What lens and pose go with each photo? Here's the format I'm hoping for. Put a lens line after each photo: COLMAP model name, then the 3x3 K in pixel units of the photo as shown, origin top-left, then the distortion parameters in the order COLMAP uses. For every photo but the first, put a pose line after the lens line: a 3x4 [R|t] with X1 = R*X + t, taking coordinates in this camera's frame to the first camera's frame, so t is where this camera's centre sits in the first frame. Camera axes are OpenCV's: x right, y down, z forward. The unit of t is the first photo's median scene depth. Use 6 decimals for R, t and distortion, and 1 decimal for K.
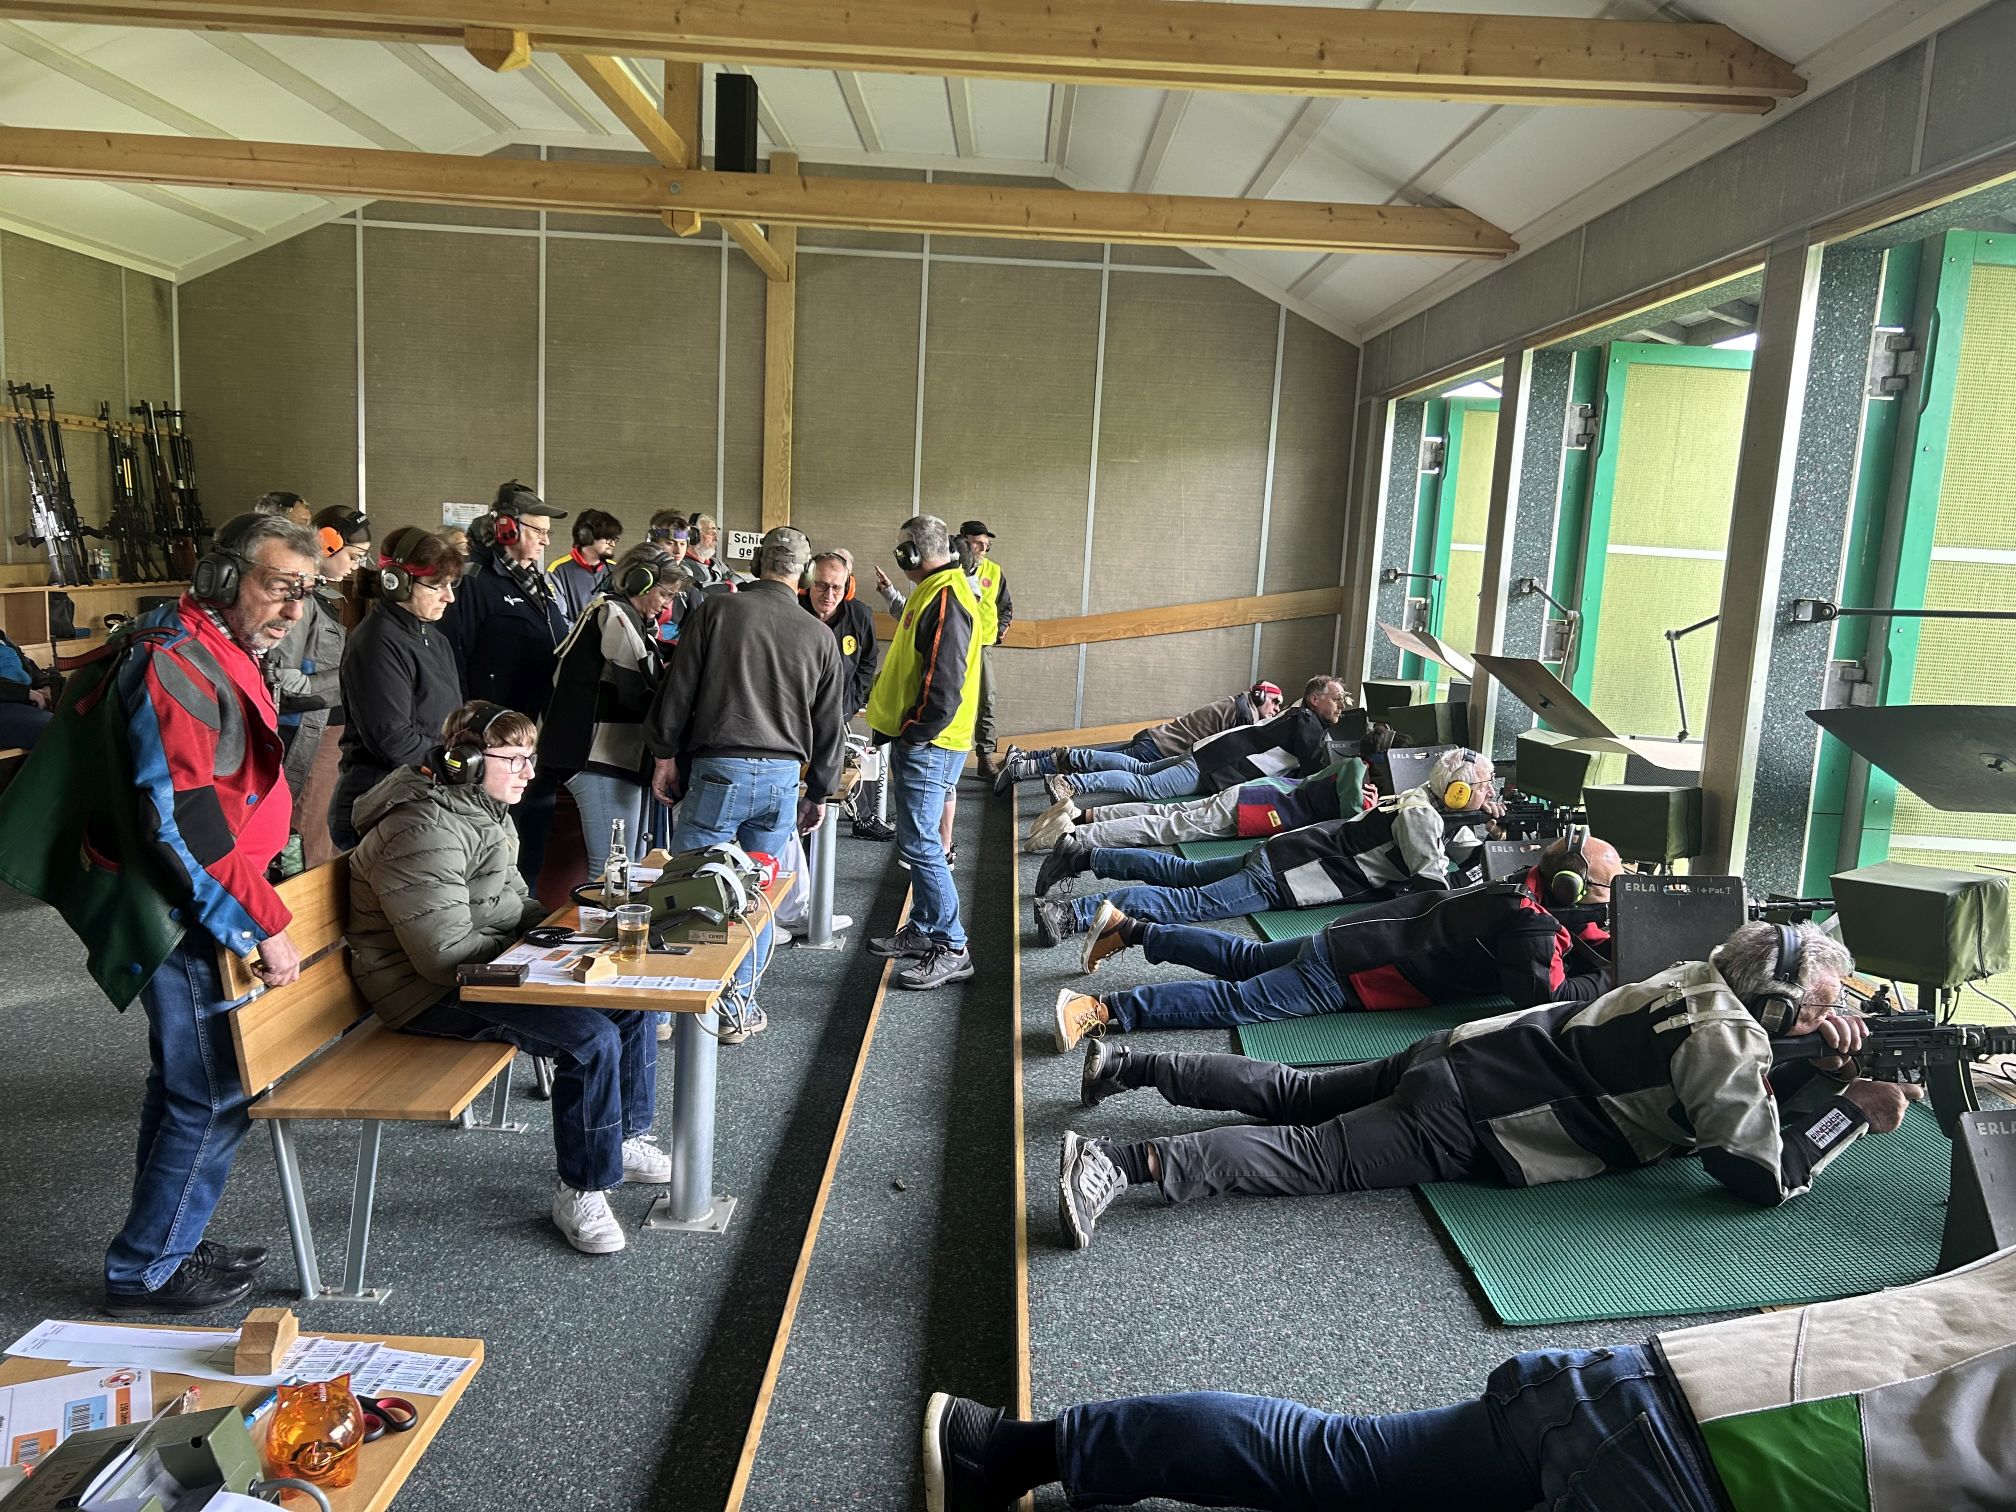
lens RADIAL K [[1522.8, 0, 1019.7], [0, 1522.8, 754.0], [0, 0, 1]] dist [0.063923, -0.055006]
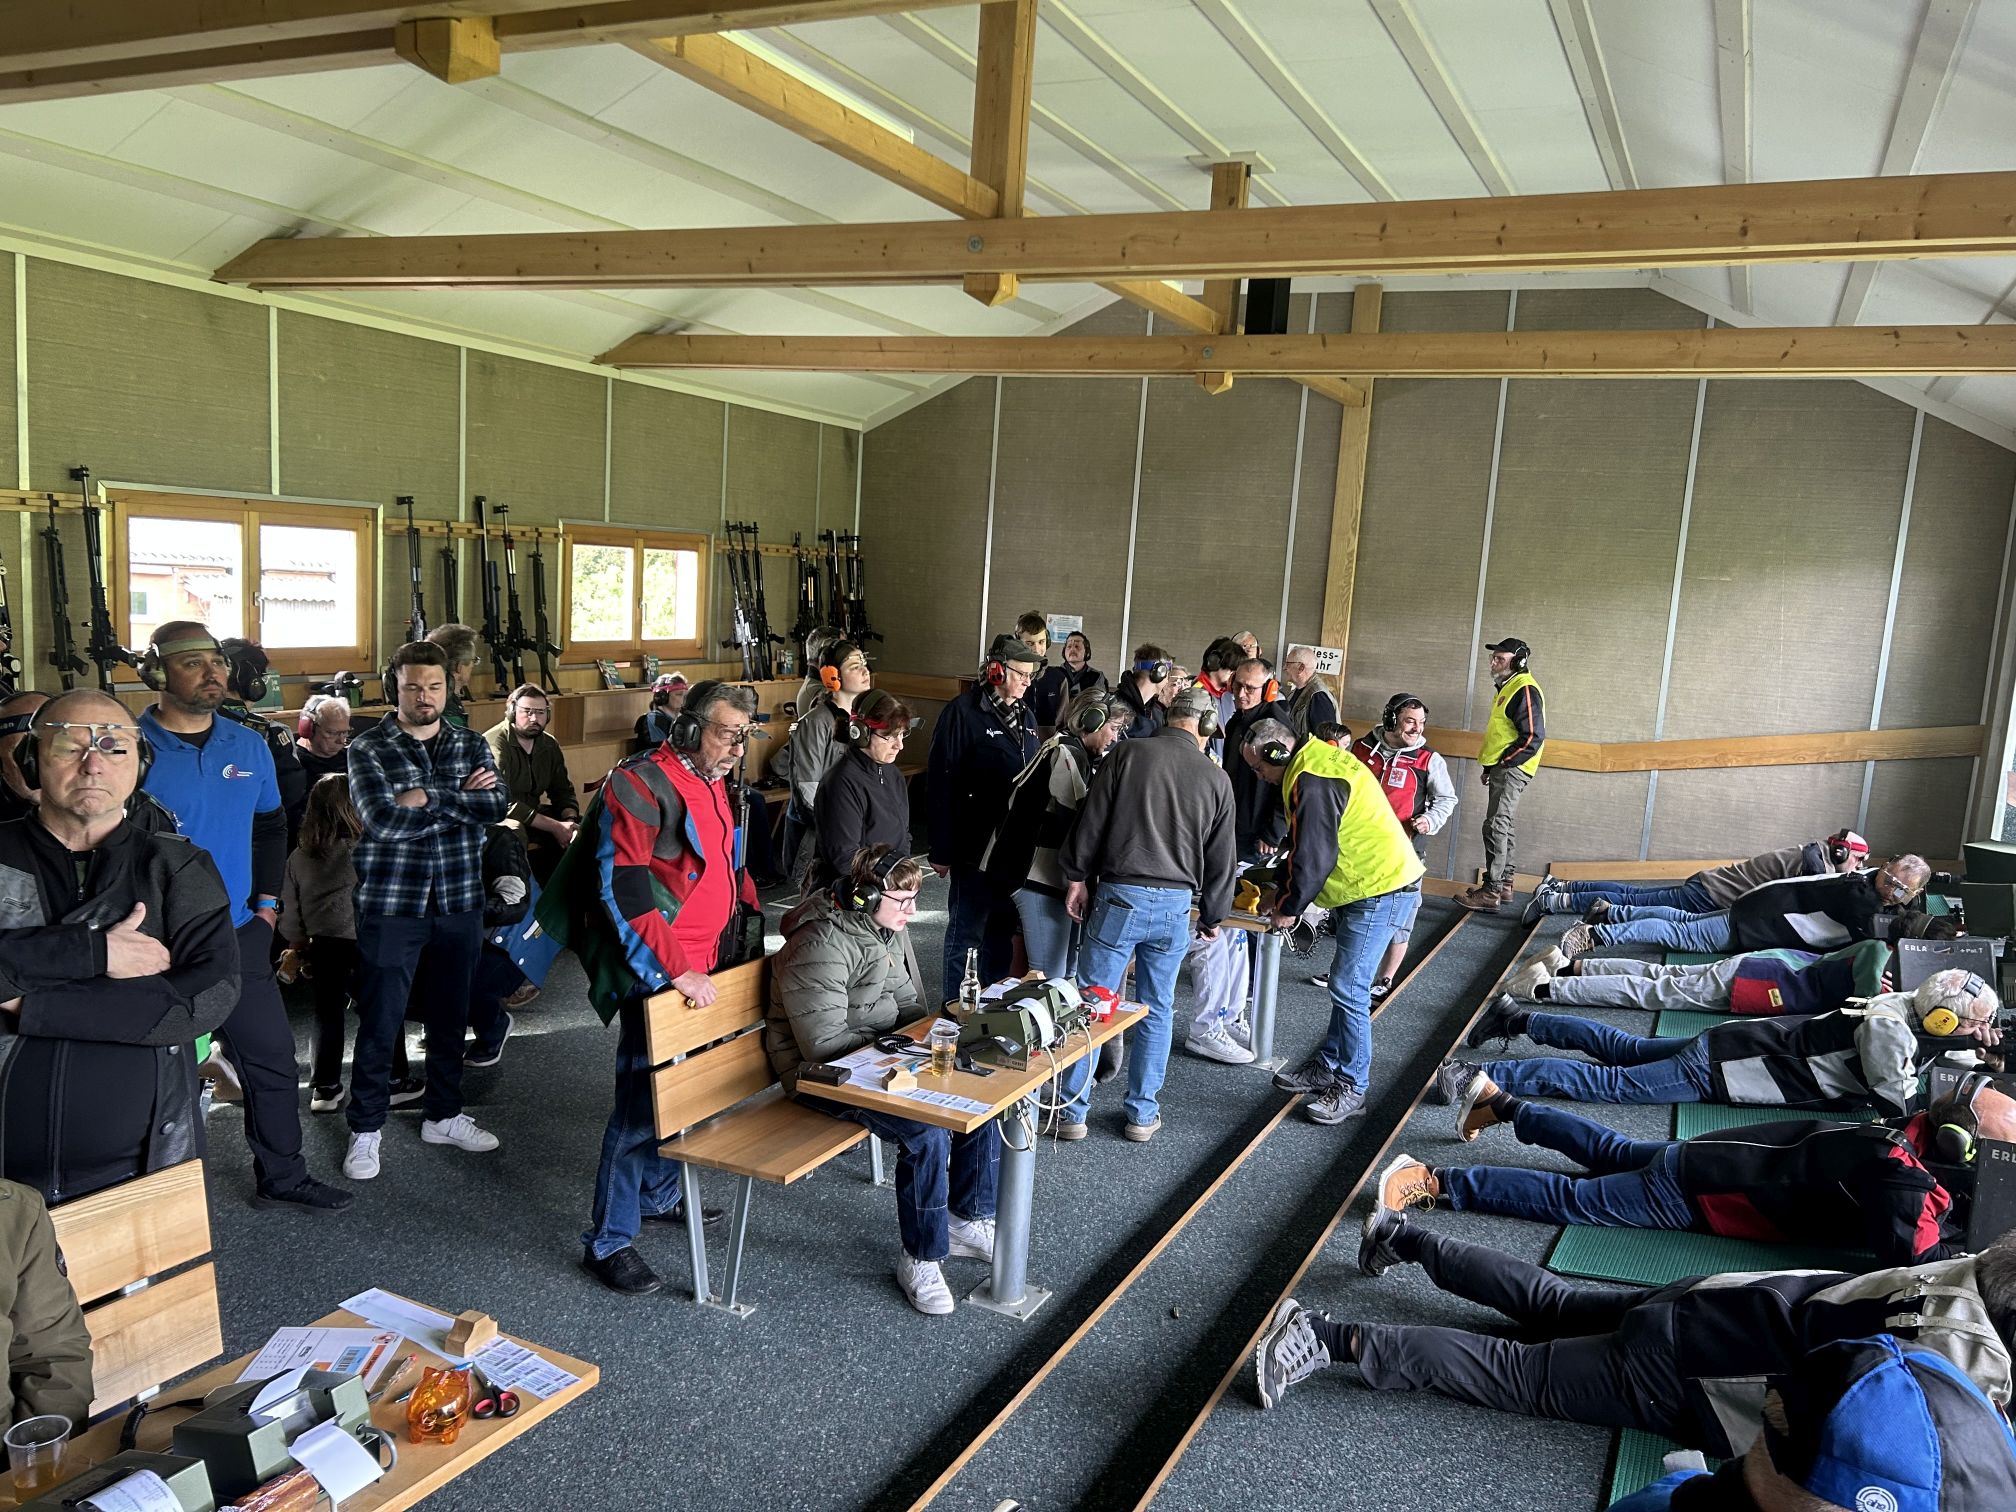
lens RADIAL K [[1522.8, 0, 1018.2], [0, 1522.8, 770.7], [0, 0, 1]] dist [0.063923, -0.055006]
pose [[0.901871, 0.063794, -0.427270, 0.218134], [-0.077562, 0.996877, -0.014877, -0.066270], [0.424987, 0.046557, 0.904002, -0.052152]]
